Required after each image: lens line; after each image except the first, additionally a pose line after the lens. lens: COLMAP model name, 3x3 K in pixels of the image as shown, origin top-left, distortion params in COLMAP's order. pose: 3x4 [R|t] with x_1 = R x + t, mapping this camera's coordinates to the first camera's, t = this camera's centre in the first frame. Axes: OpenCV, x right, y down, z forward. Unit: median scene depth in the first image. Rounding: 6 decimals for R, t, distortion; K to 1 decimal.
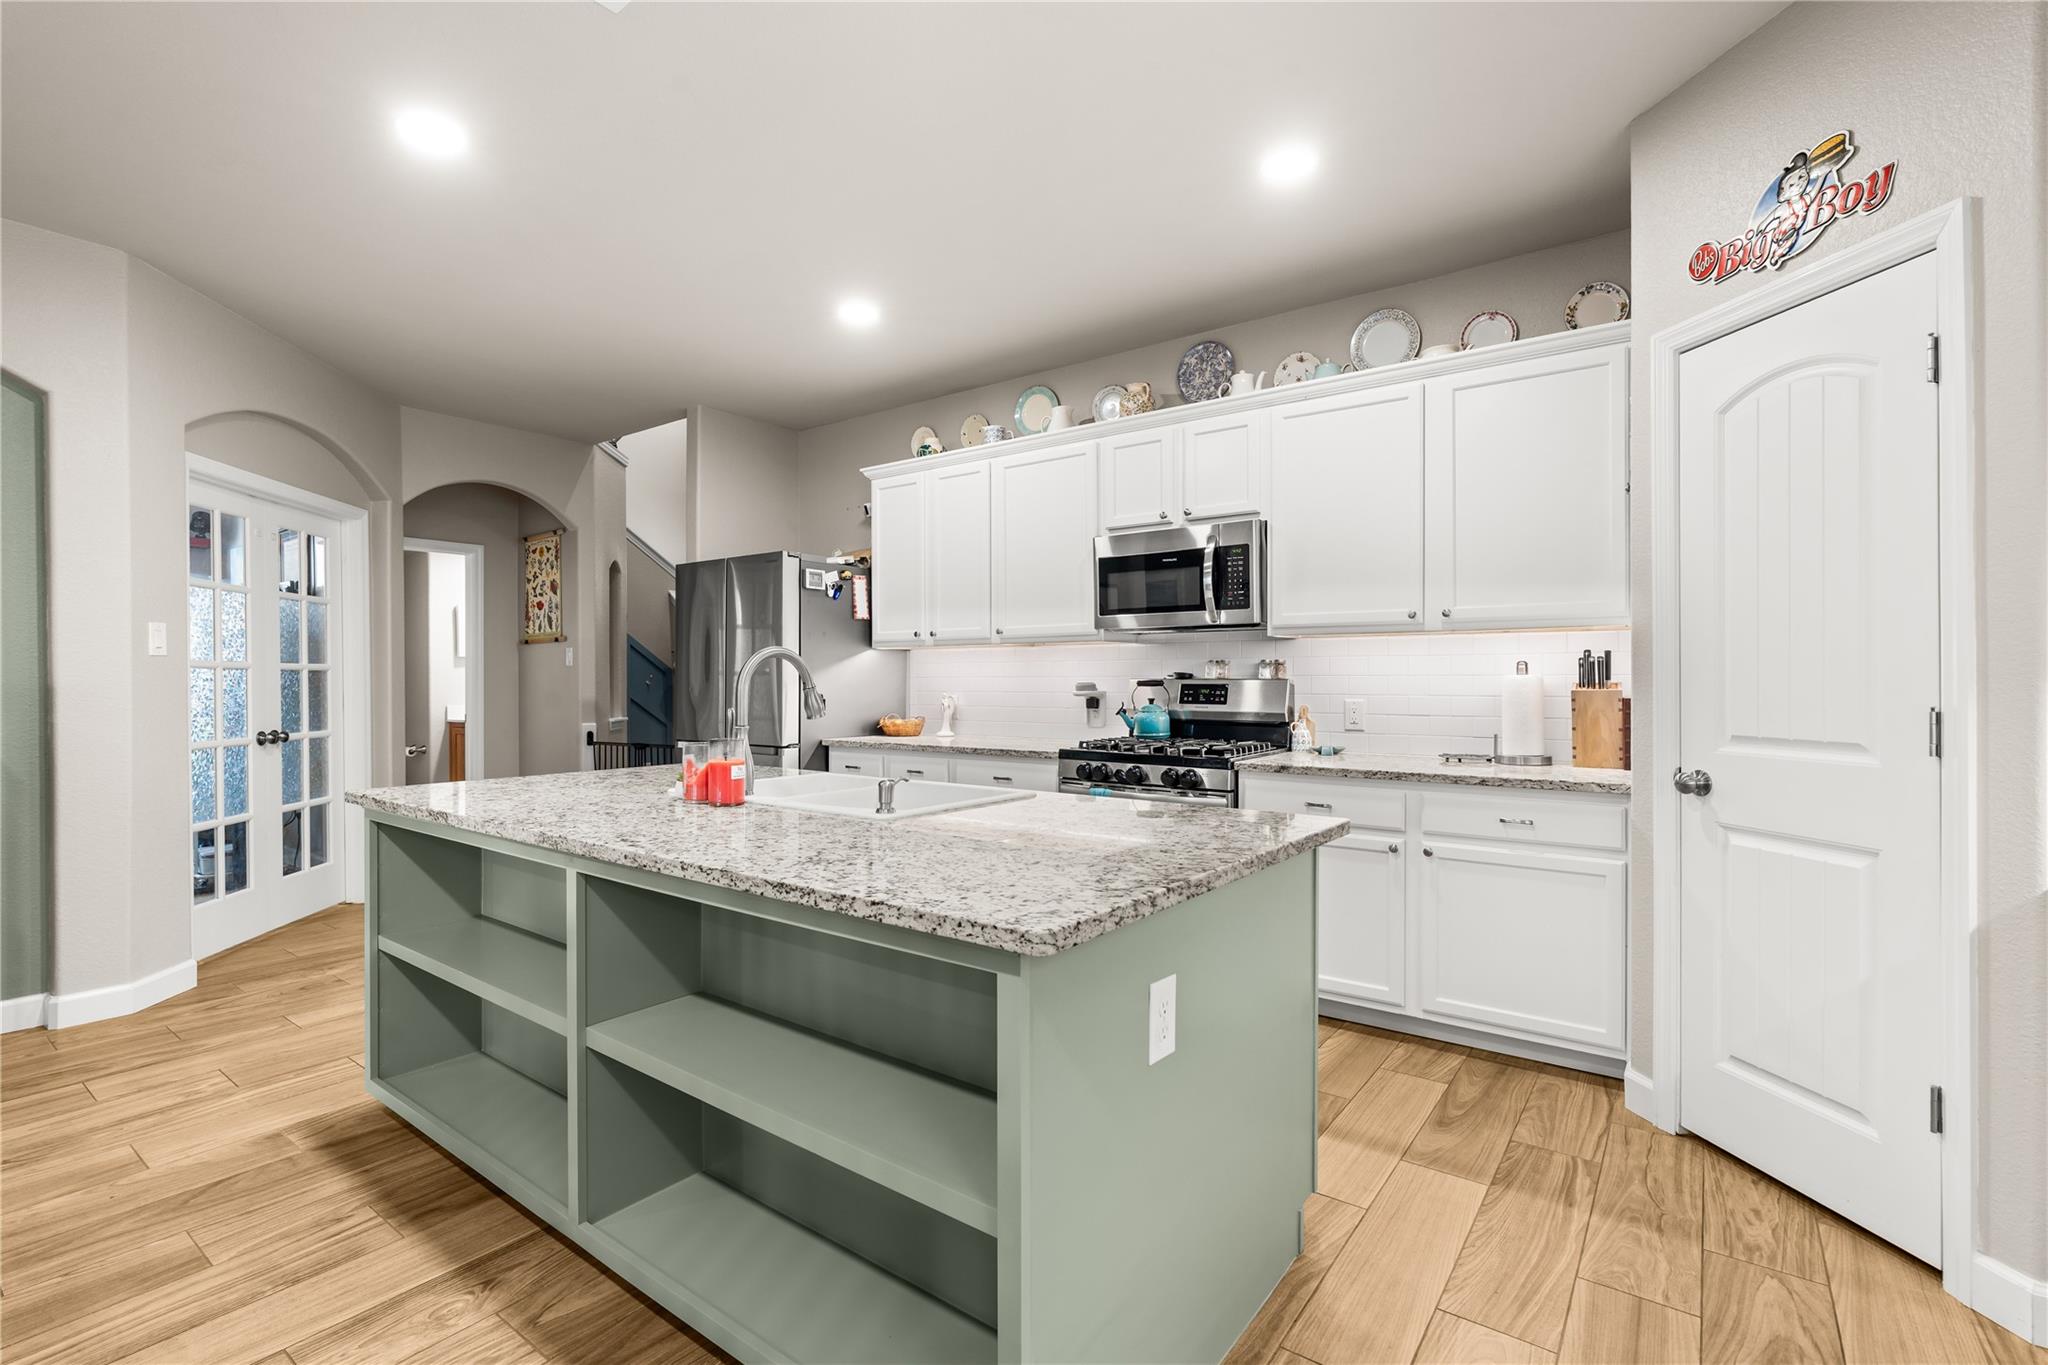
lens RADIAL K [[927.6, 0, 1028.4], [0, 927.6, 678.4], [0, 0, 1]] dist [-0.004817, 0.000148]
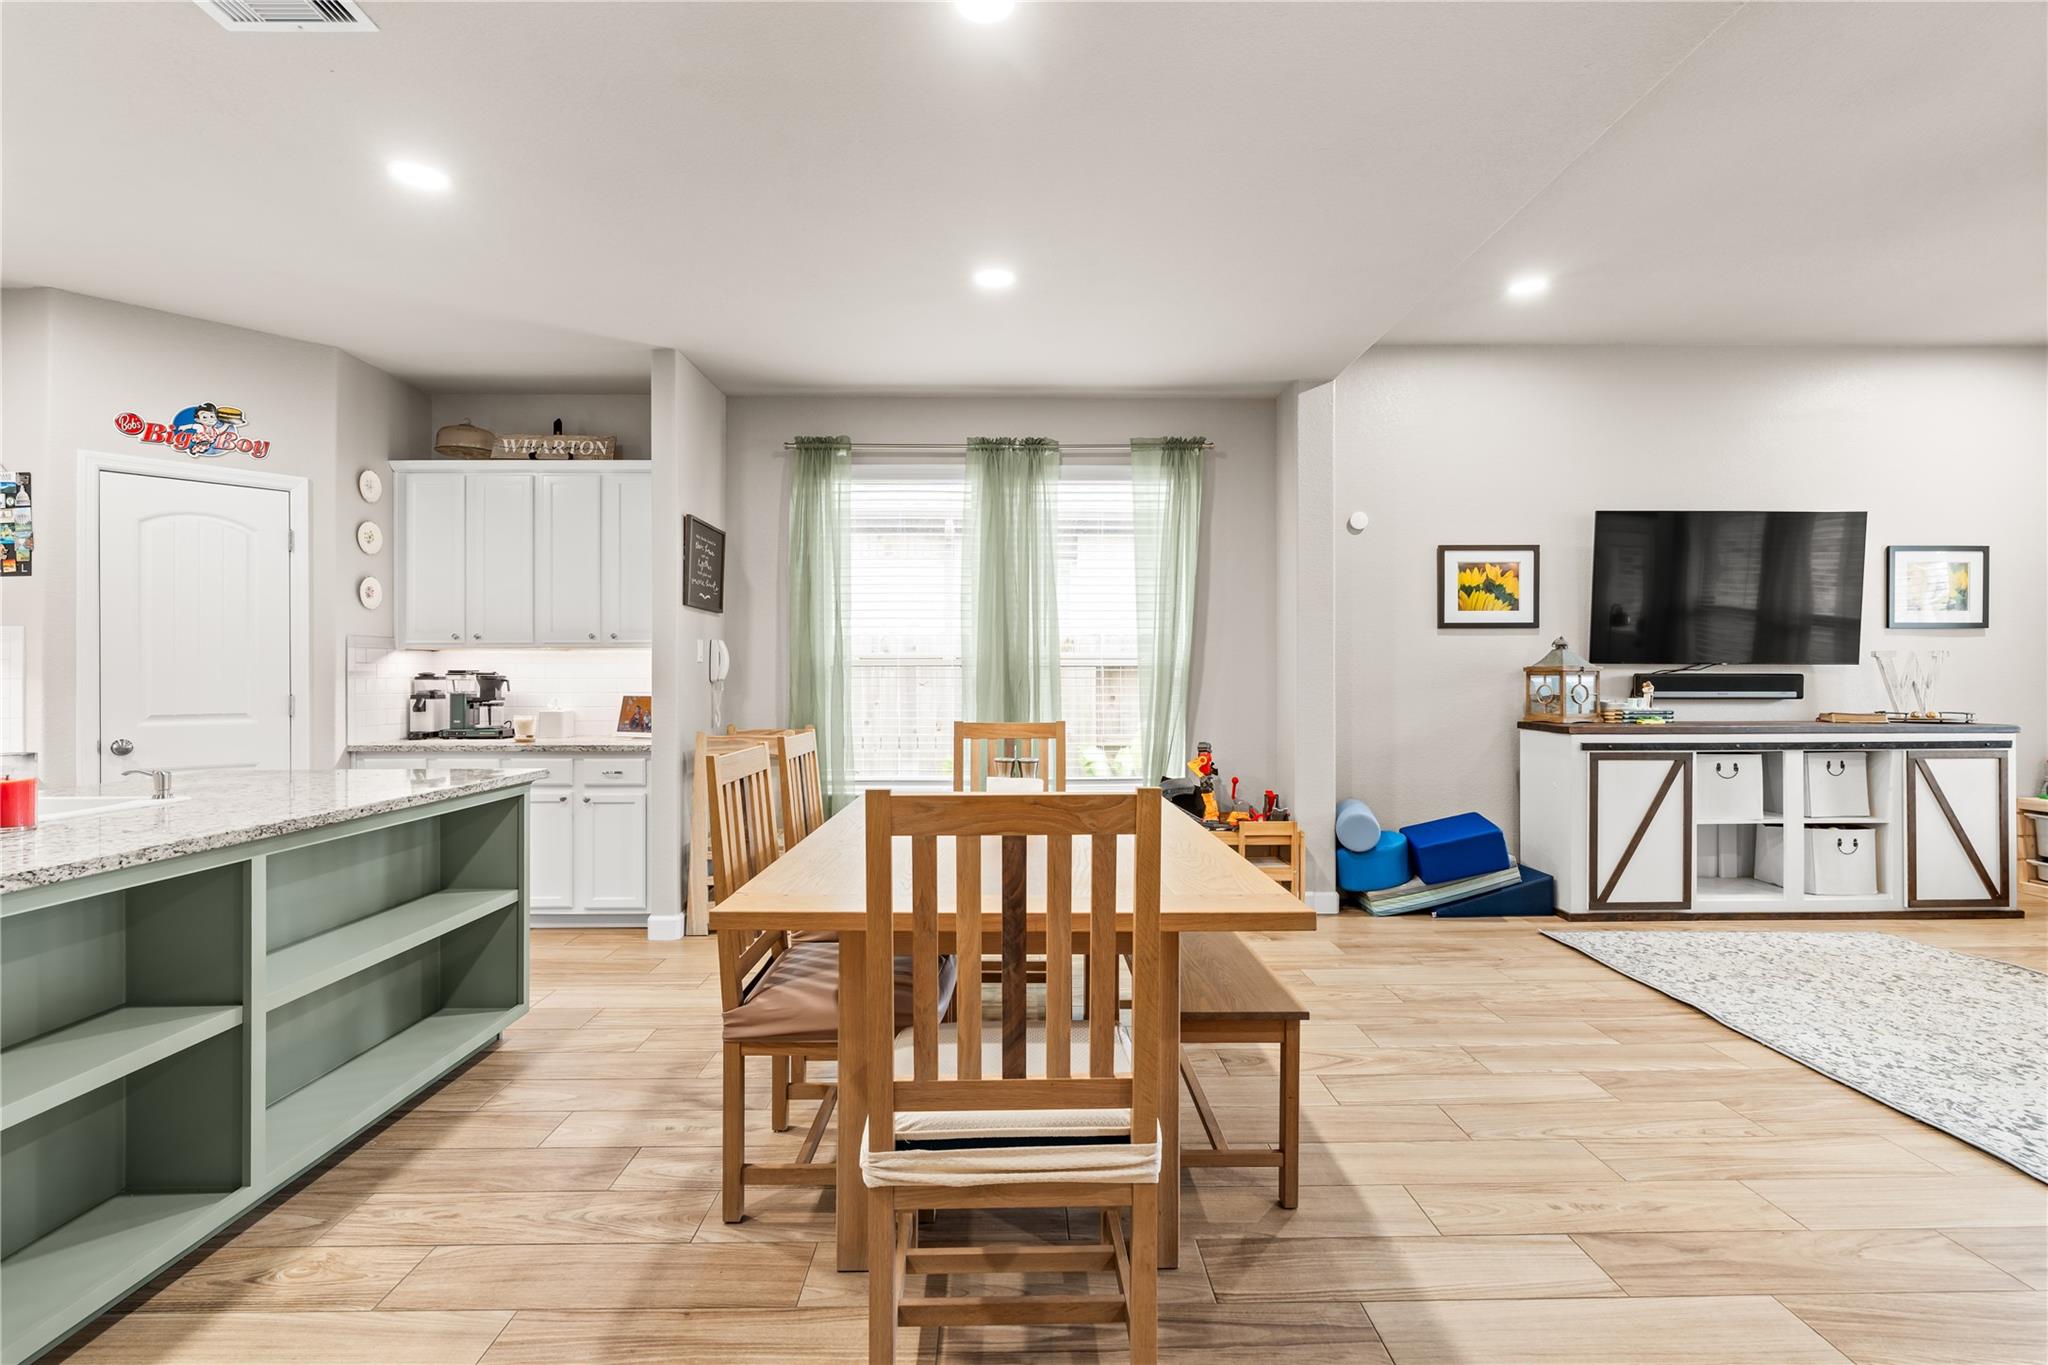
lens RADIAL K [[922.6, 0, 1021.9], [0, 922.6, 672.8], [0, 0, 1]] dist [-0.004356, 0.001104]
pose [[-0.609094, 0.006430, 0.793072, -0.970844], [0.002796, 0.999978, -0.005960, -0.000746], [-0.793093, -0.001413, -0.609099, 0.483668]]
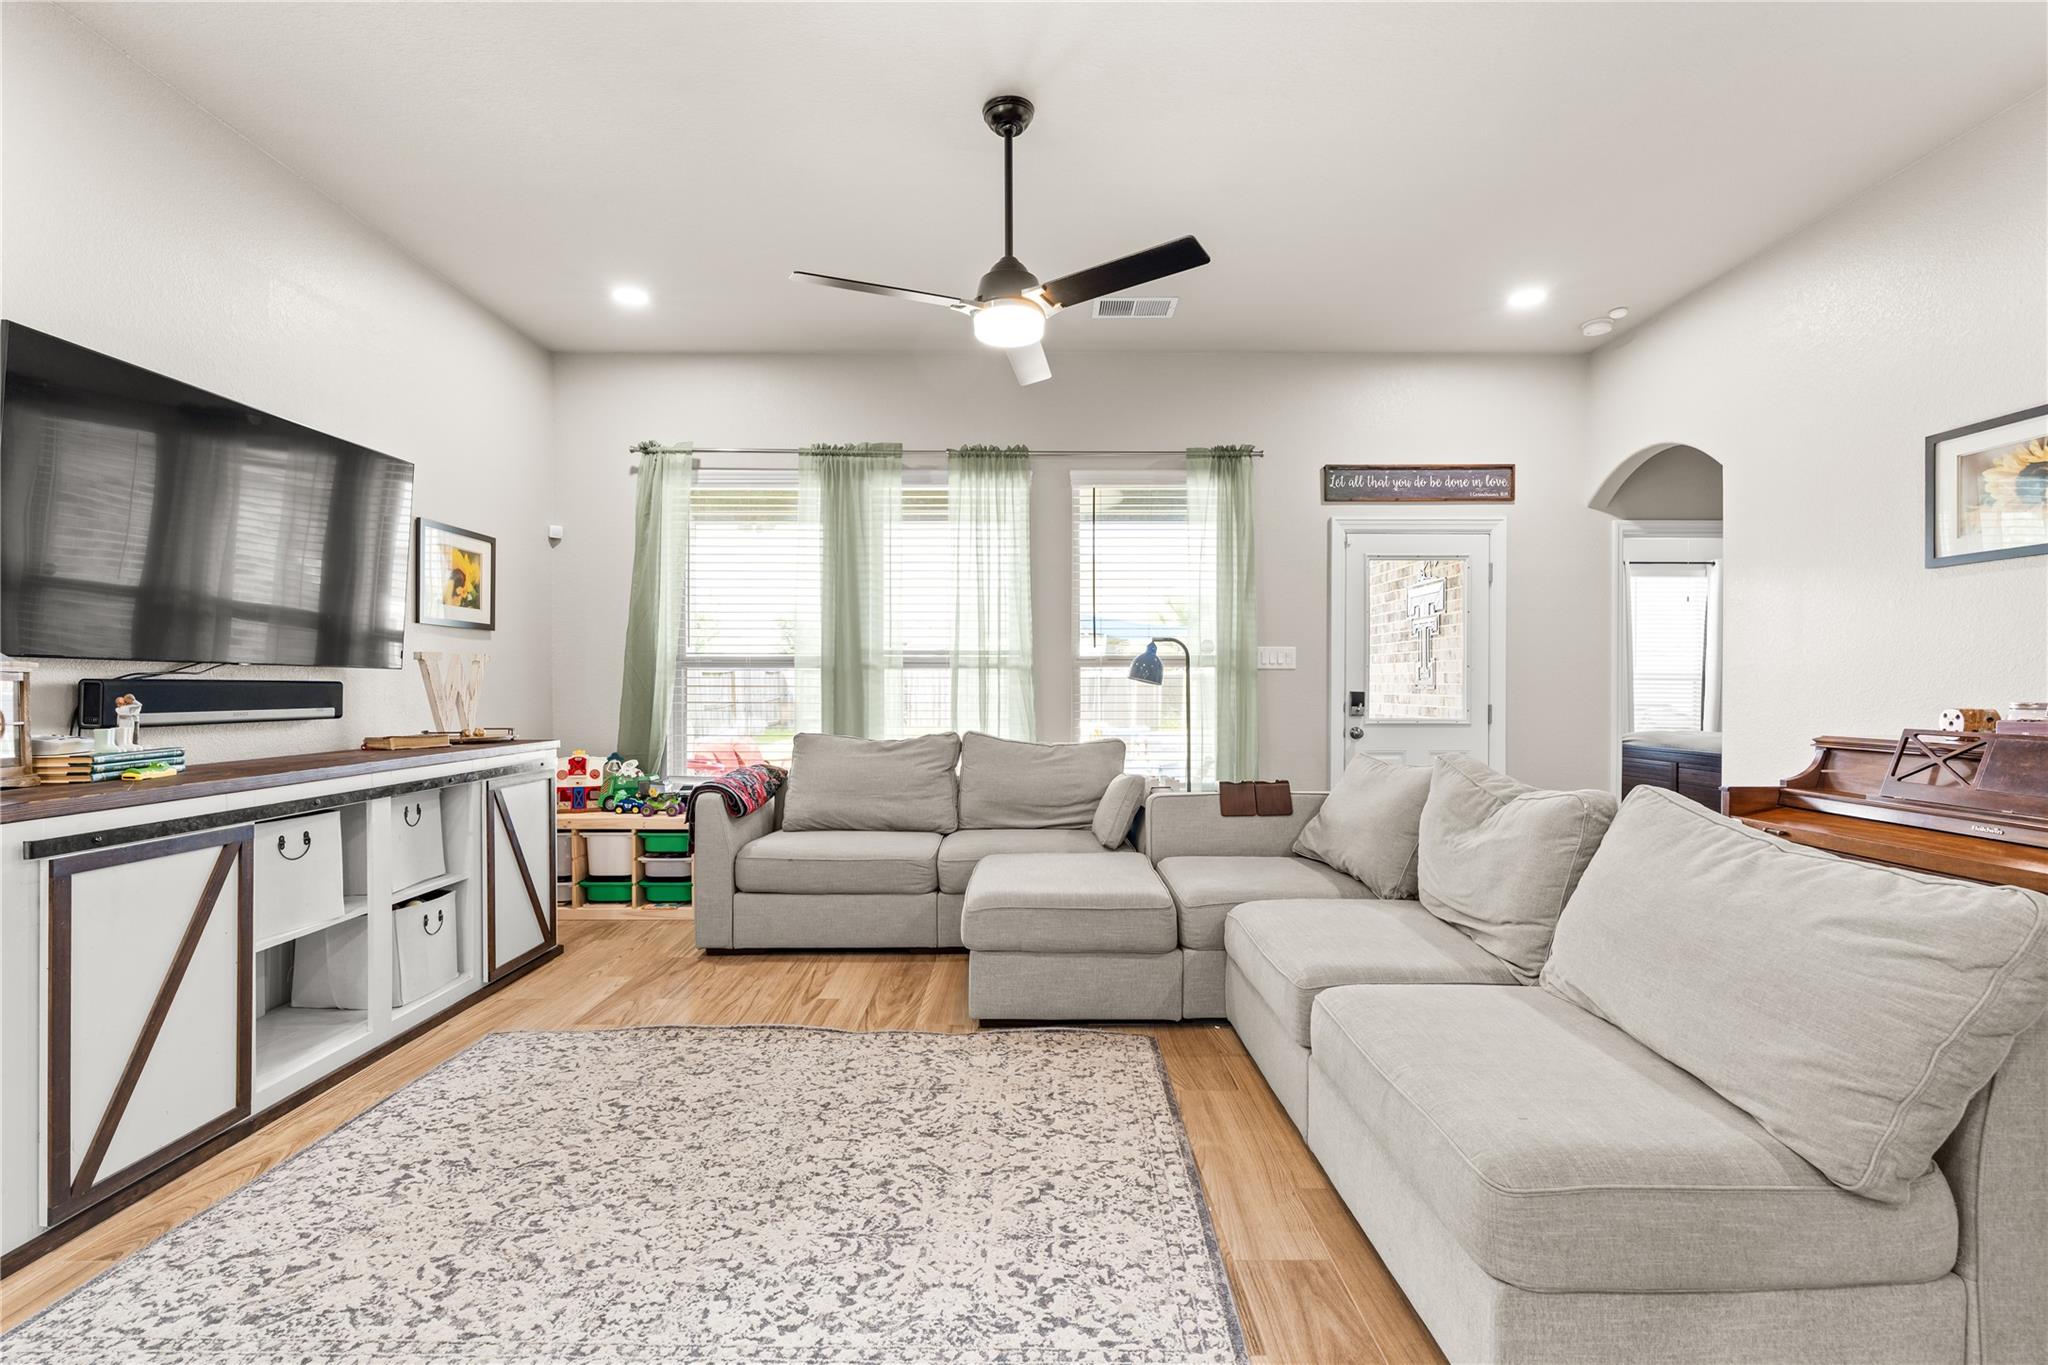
lens RADIAL K [[922.5, 0, 1024.6], [0, 922.5, 692.3], [0, 0, 1]] dist [-0.003636, 0.000844]
pose [[-0.801371, 0.006997, -0.598127, -0.581516], [0.002042, 0.999958, 0.008963, 0.000147], [0.598165, 0.005961, -0.801351, -0.123639]]
